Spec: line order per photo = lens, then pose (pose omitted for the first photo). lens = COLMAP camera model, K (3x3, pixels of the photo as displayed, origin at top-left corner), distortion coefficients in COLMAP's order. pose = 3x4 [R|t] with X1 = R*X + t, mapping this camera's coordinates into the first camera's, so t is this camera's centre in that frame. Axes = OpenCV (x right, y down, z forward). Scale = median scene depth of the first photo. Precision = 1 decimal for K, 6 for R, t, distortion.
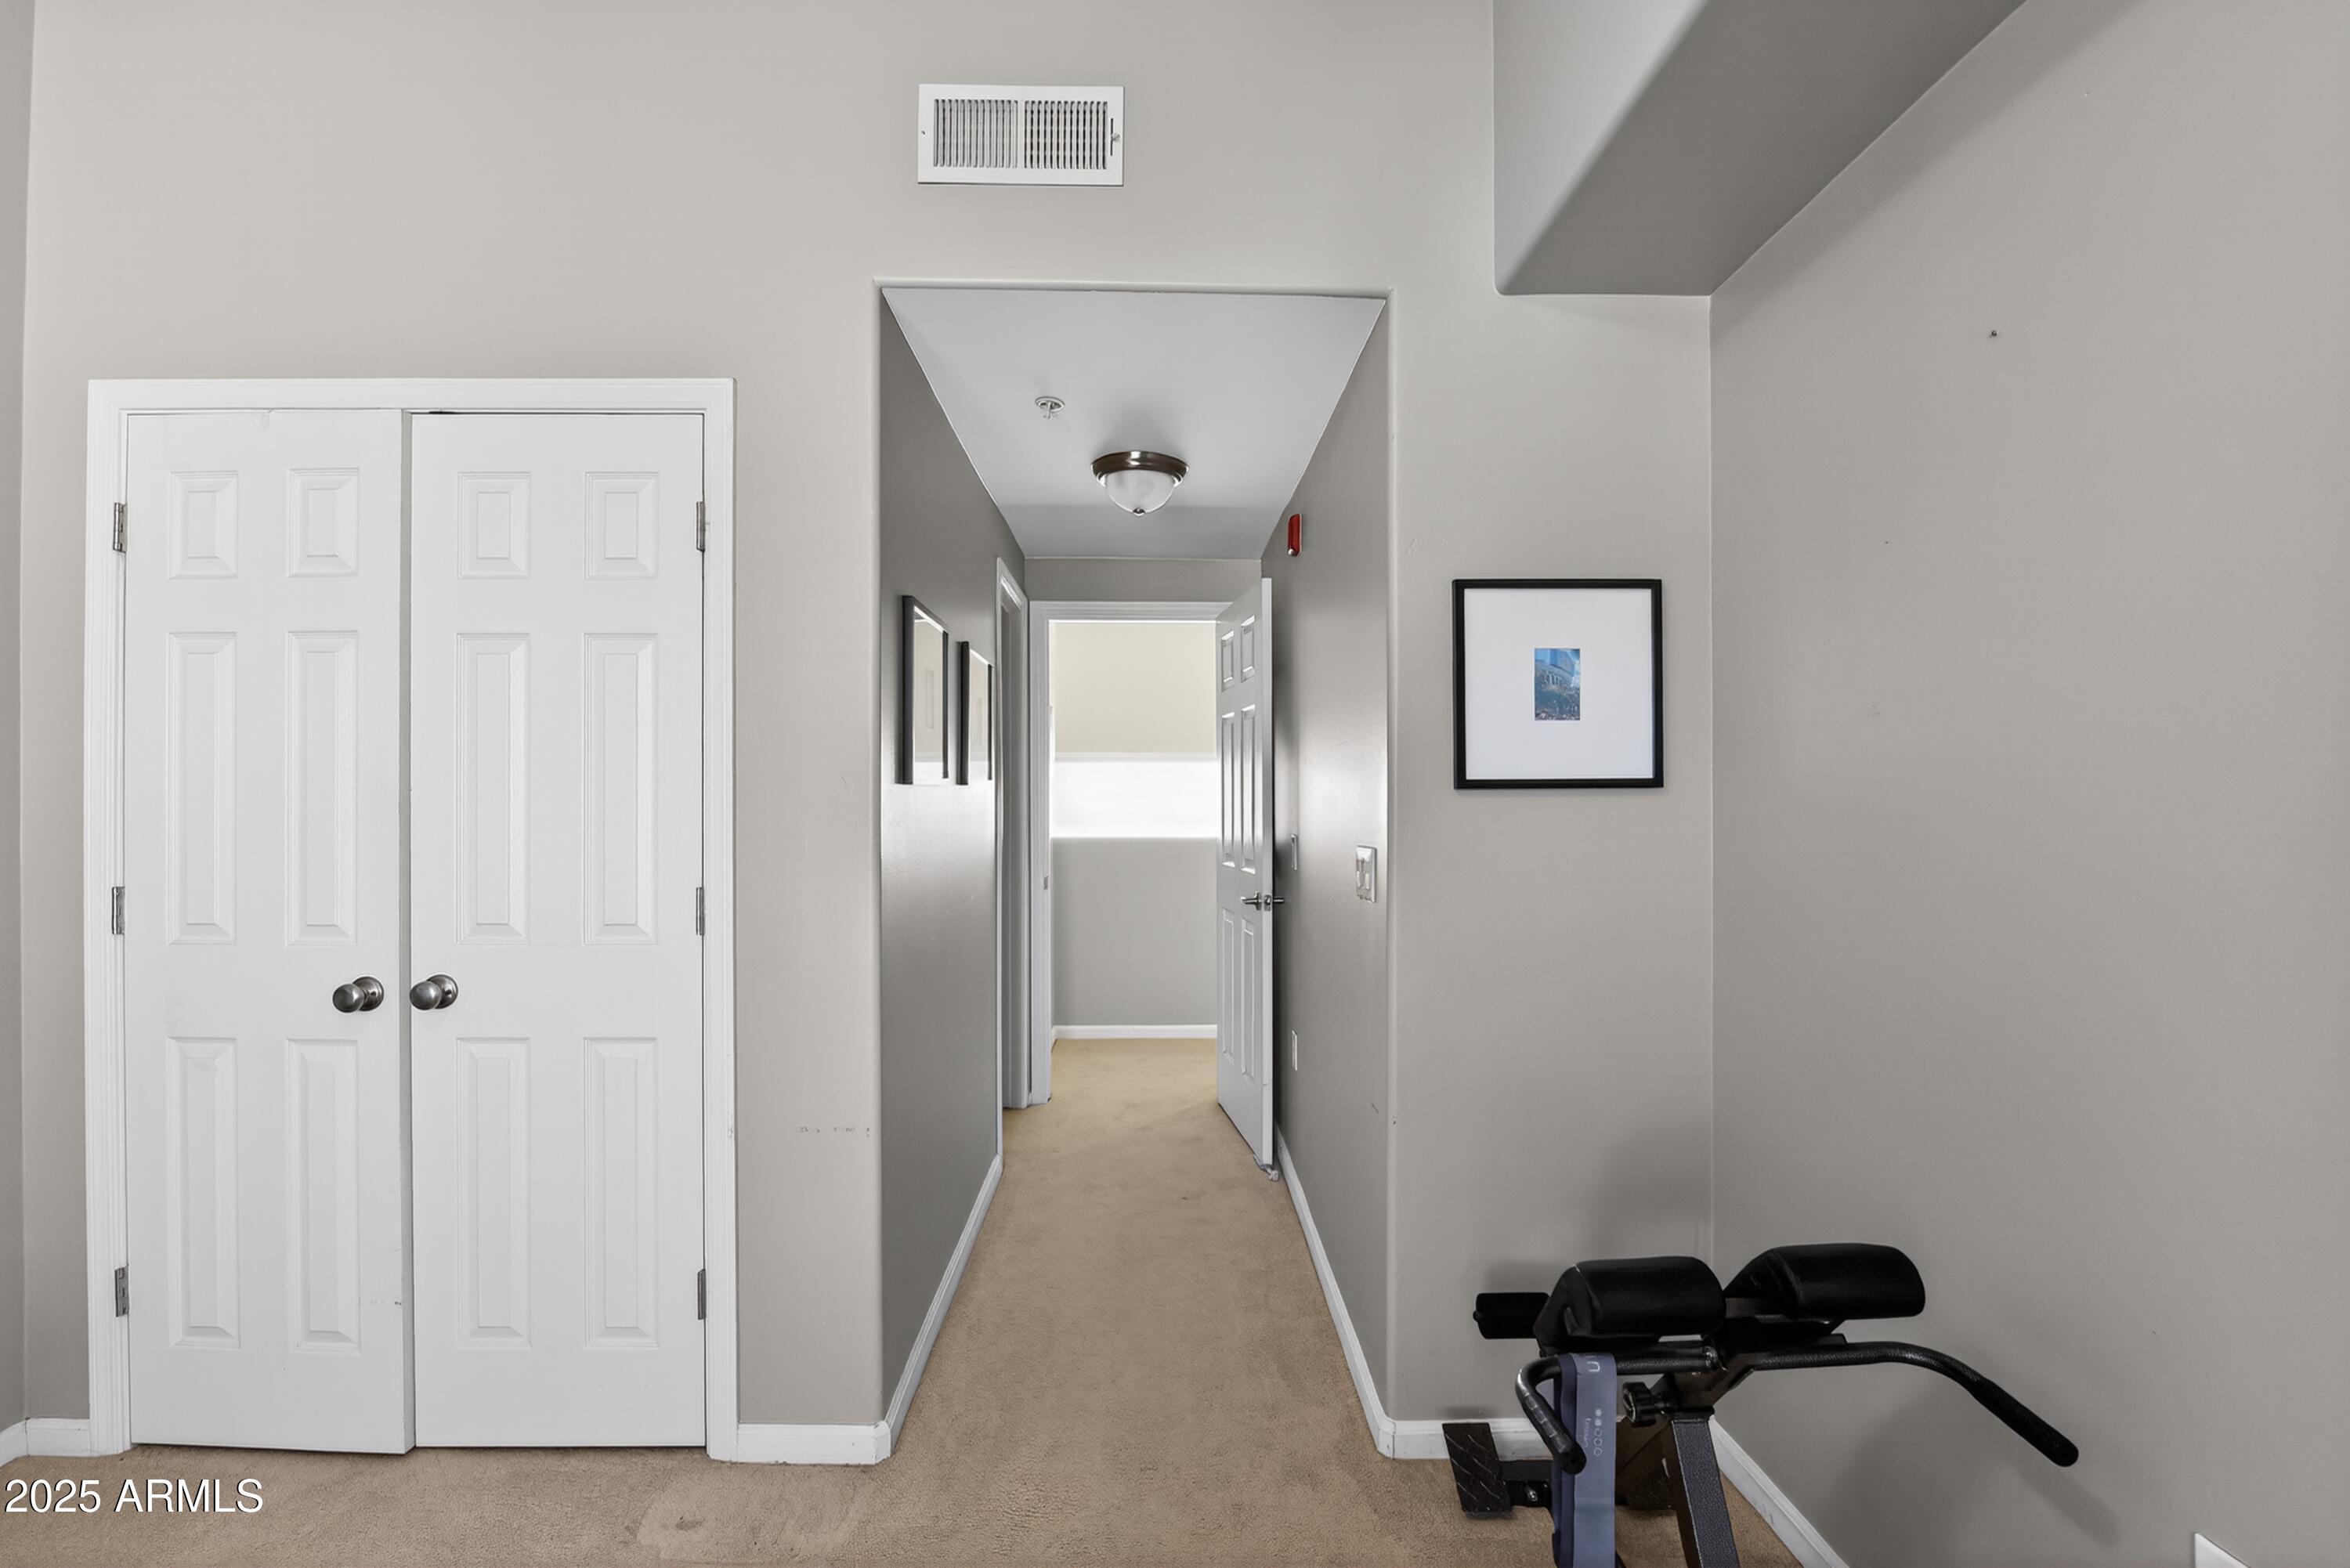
lens RADIAL K [[1012.5, 0, 1176.9], [0, 1012.5, 794.7], [0, 0, 1]] dist [-0.018726, 0.001033]
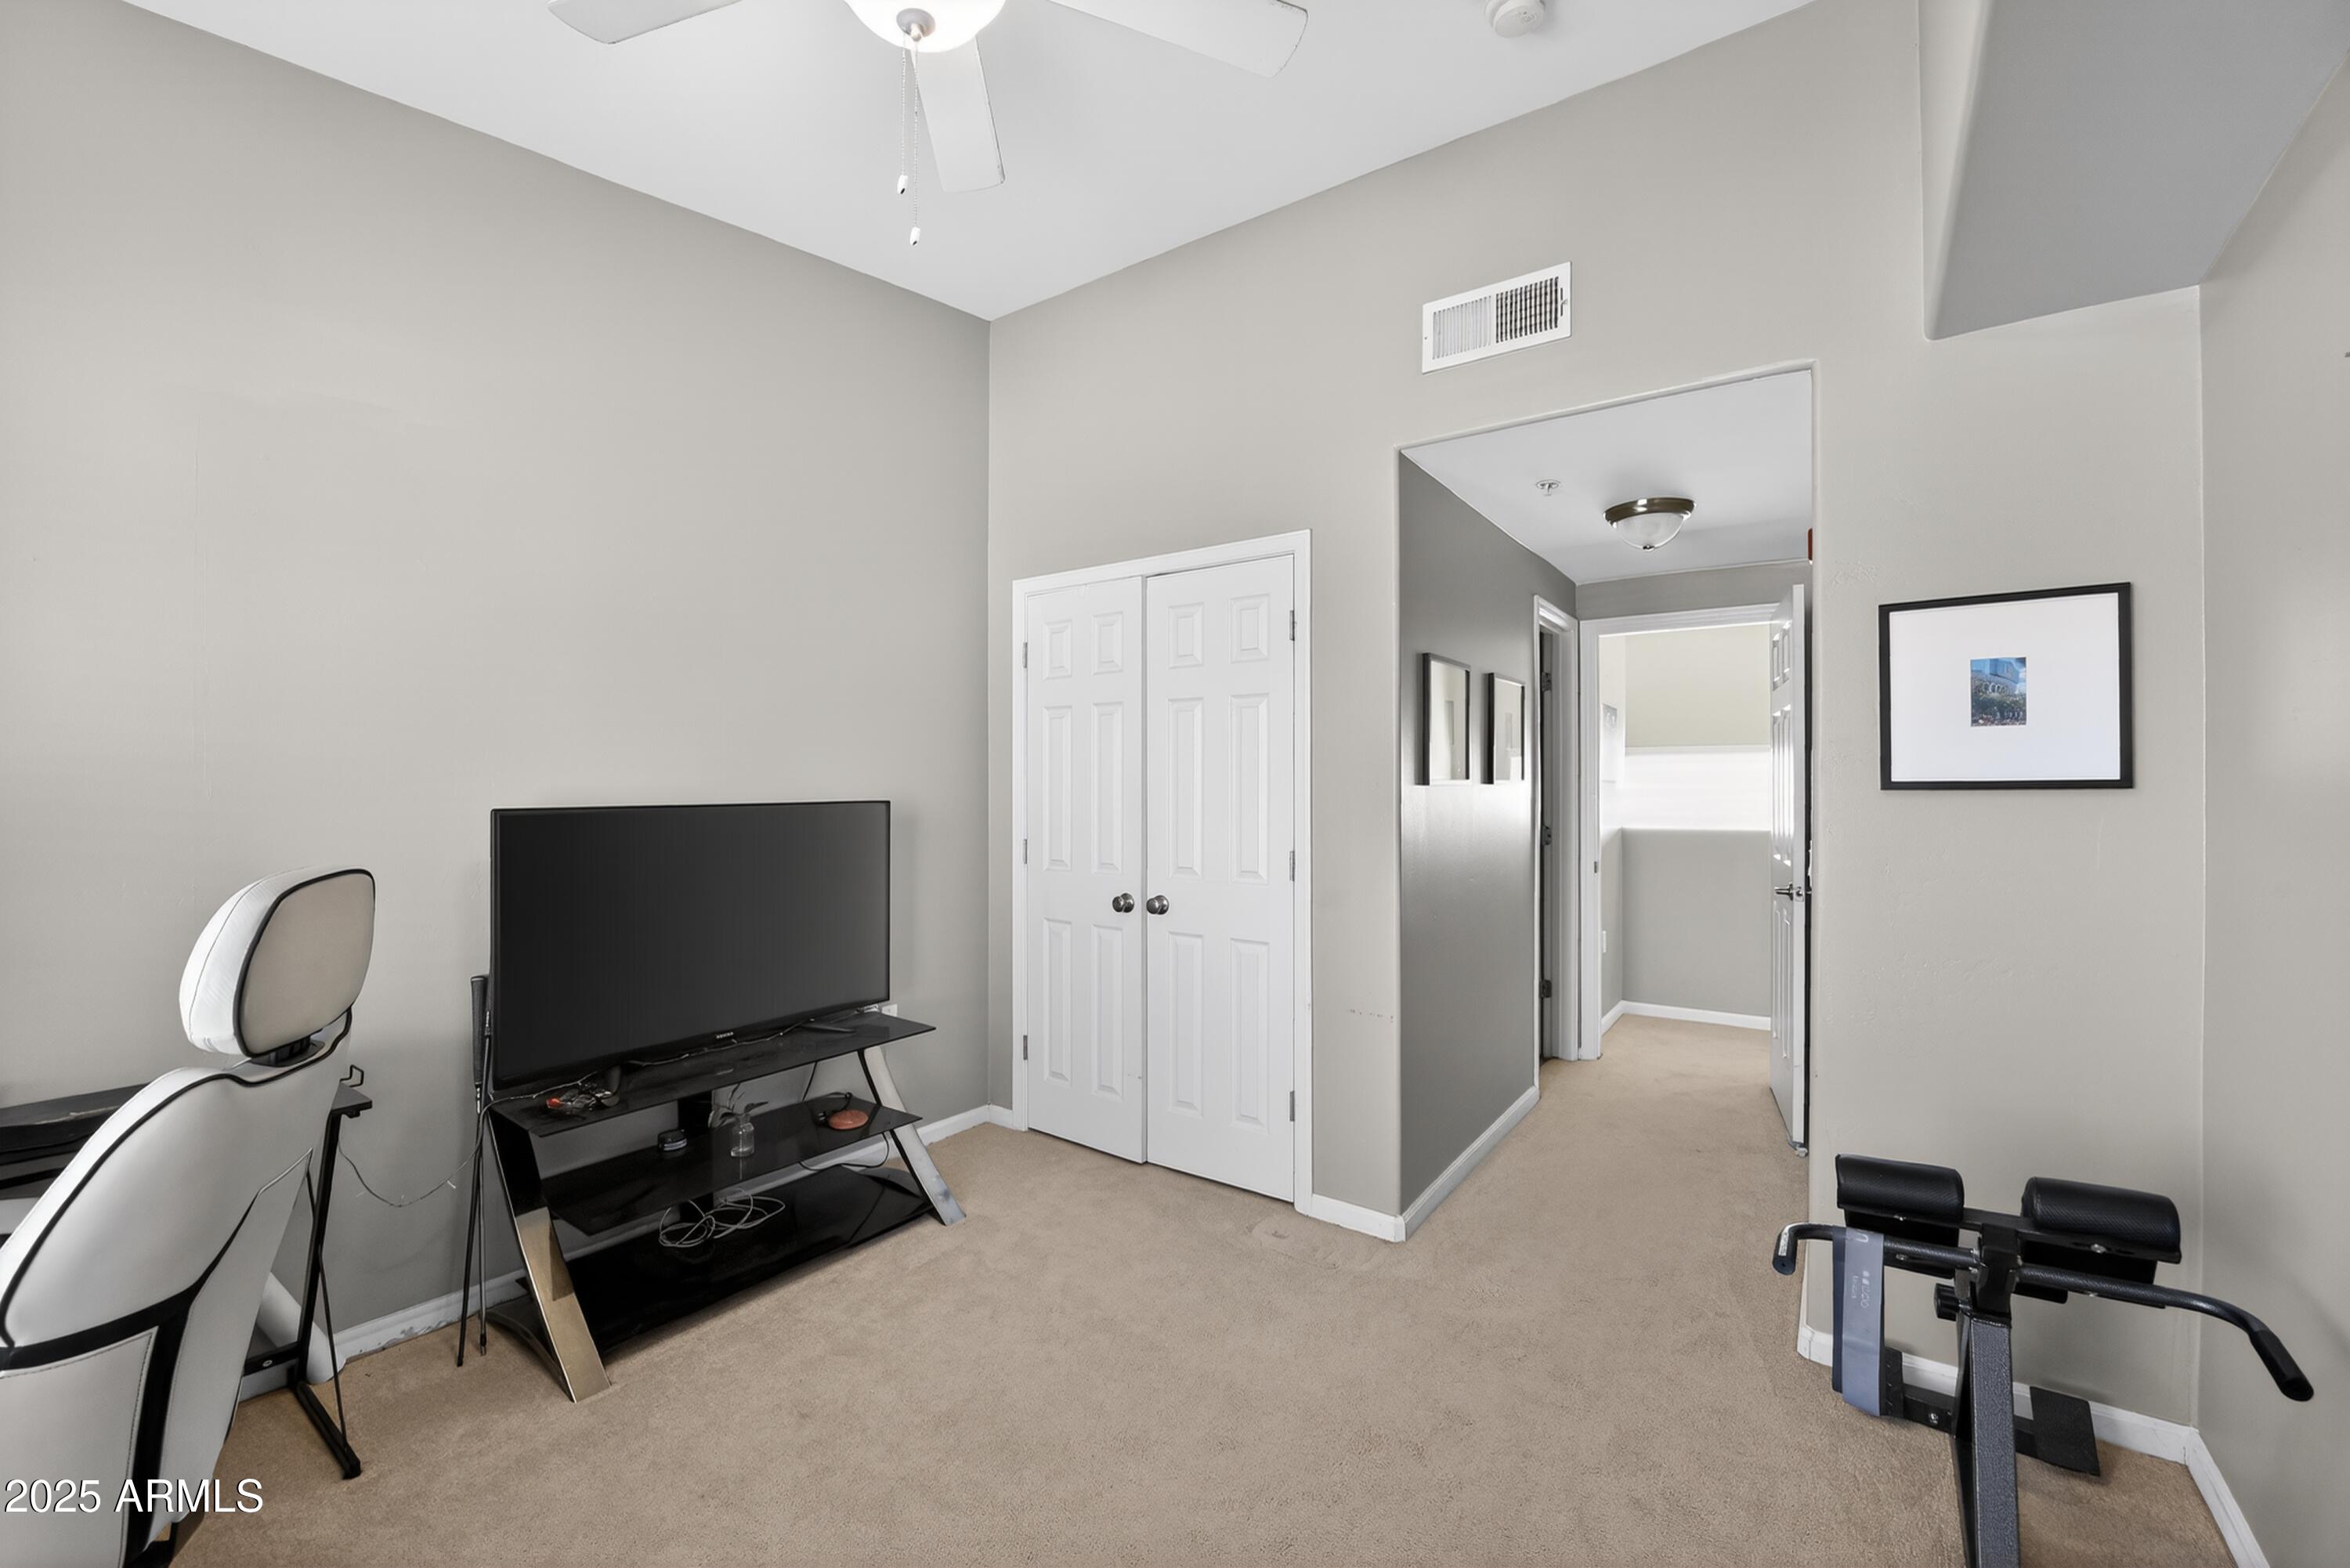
lens RADIAL K [[965.7, 0, 1175.0], [0, 965.7, 784.0], [0, 0, 1]] dist [-0.000657, -0.005823]
pose [[0.807219, -0.001898, -0.590249, 0.275762], [0.000950, 0.999998, -0.001917, -0.010828], [0.590251, 0.000986, 0.807219, -0.340100]]
